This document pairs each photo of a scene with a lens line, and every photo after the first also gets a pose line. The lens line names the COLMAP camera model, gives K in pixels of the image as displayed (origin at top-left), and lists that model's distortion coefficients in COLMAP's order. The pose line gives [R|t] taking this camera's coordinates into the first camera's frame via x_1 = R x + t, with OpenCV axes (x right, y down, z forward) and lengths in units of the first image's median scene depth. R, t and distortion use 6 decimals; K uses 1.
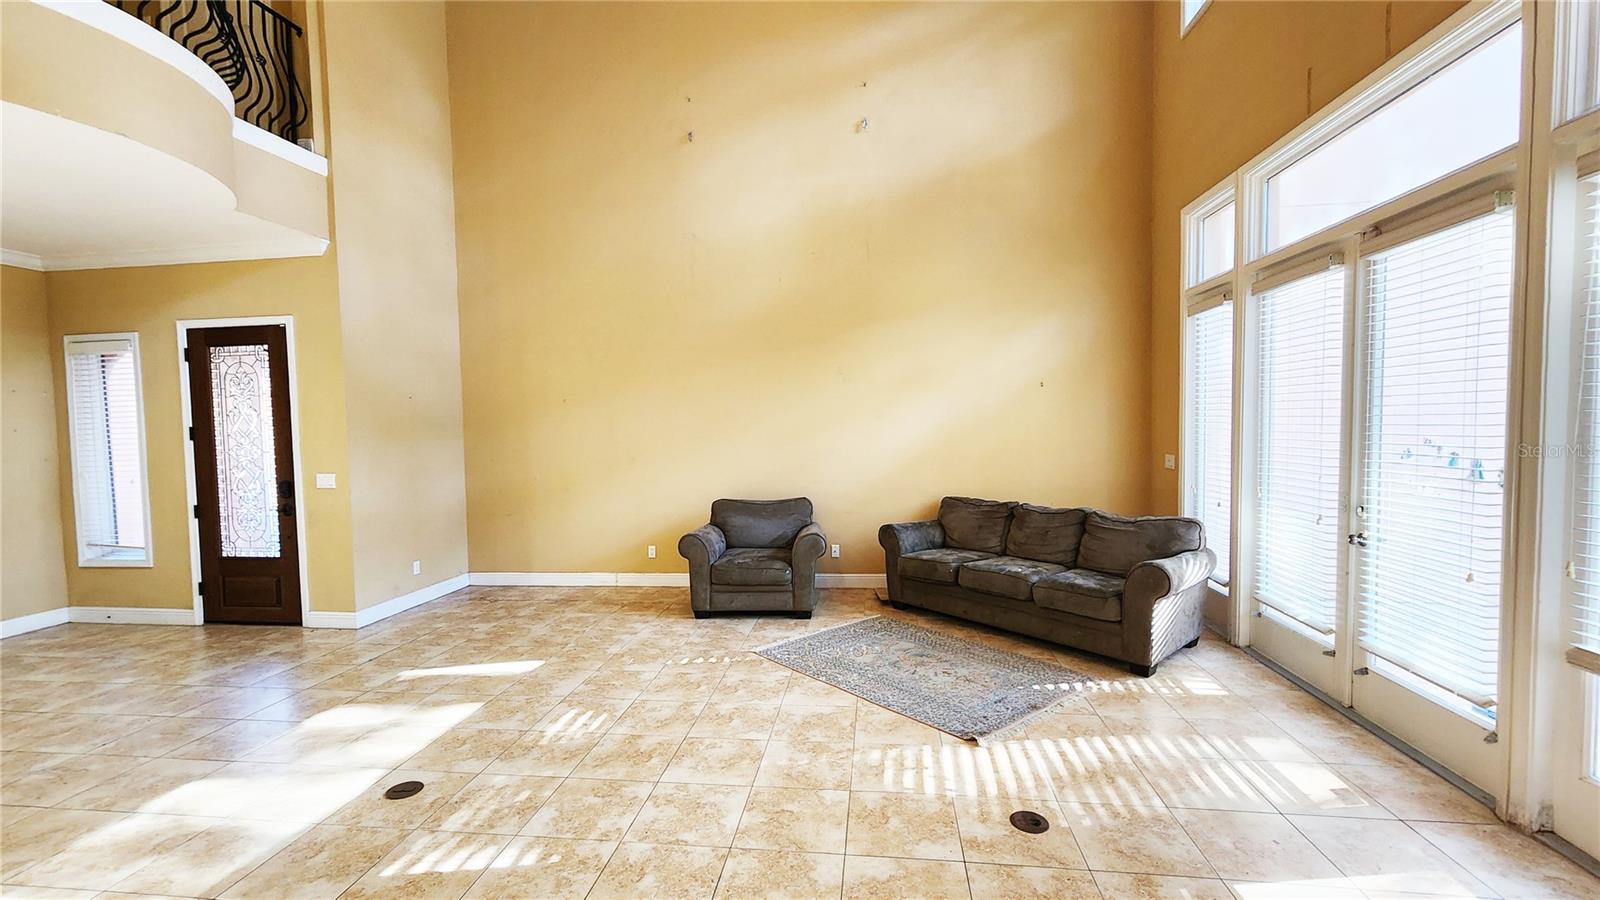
lens RADIAL K [[668.3, 0, 794.6], [0, 668.3, 454.5], [0, 0, 1]] dist [0.003031, 0.000503]
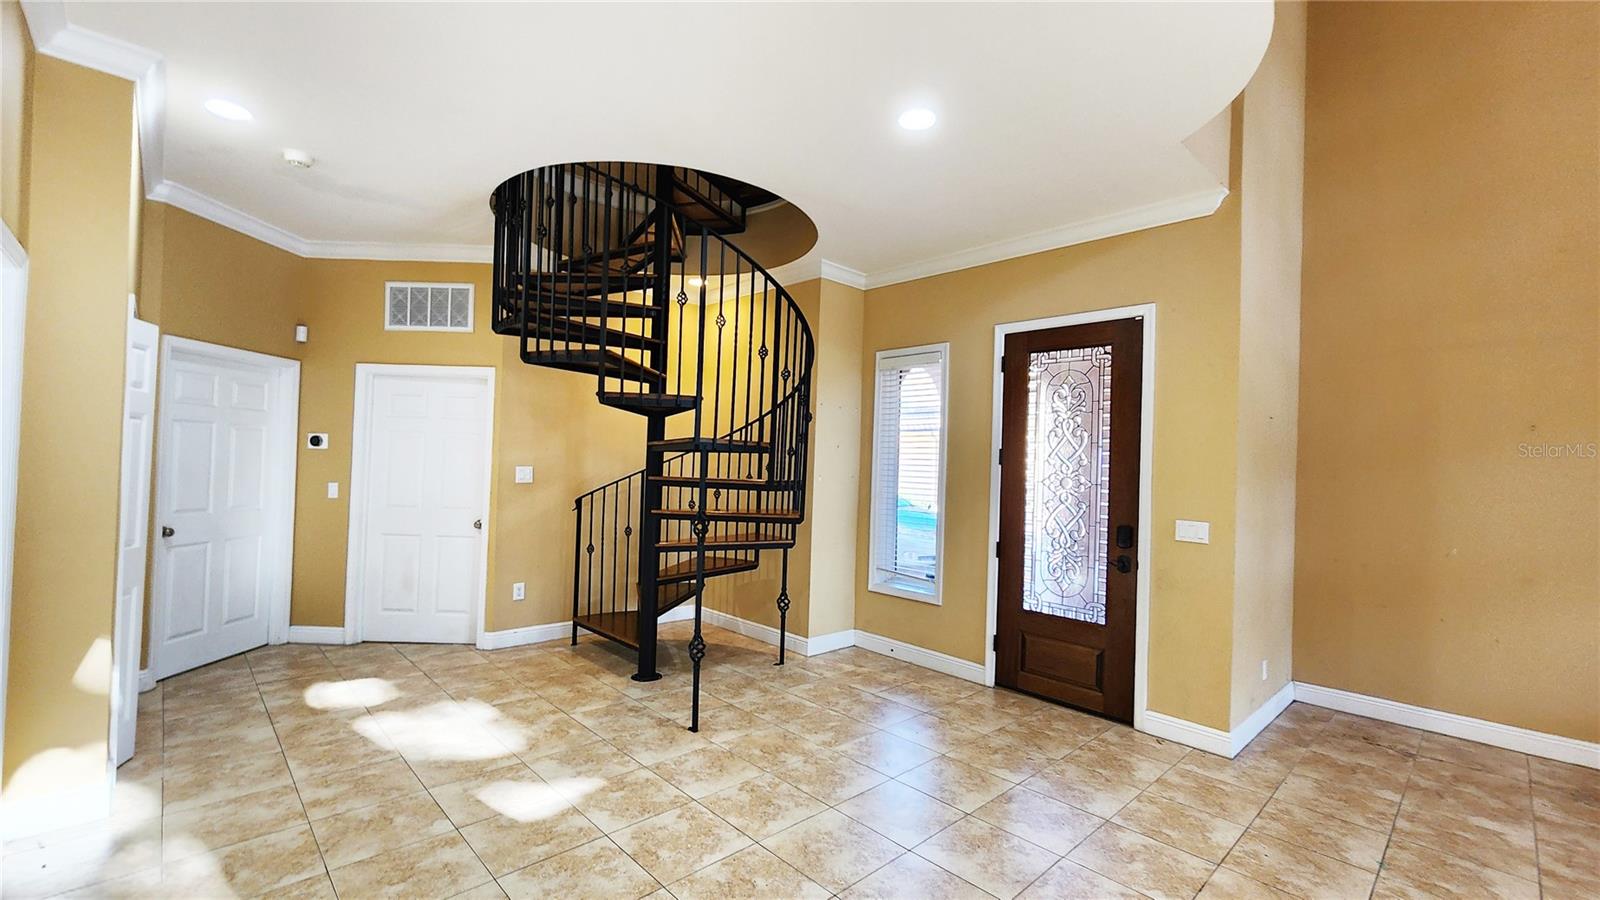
lens RADIAL K [[668.3, 0, 794.6], [0, 668.3, 454.5], [0, 0, 1]] dist [0.003031, 0.000503]
pose [[0.775662, 0.039622, -0.629904, -0.579194], [-0.075985, 0.996631, -0.030879, 0.011782], [0.626558, 0.071815, 0.776059, 0.186732]]
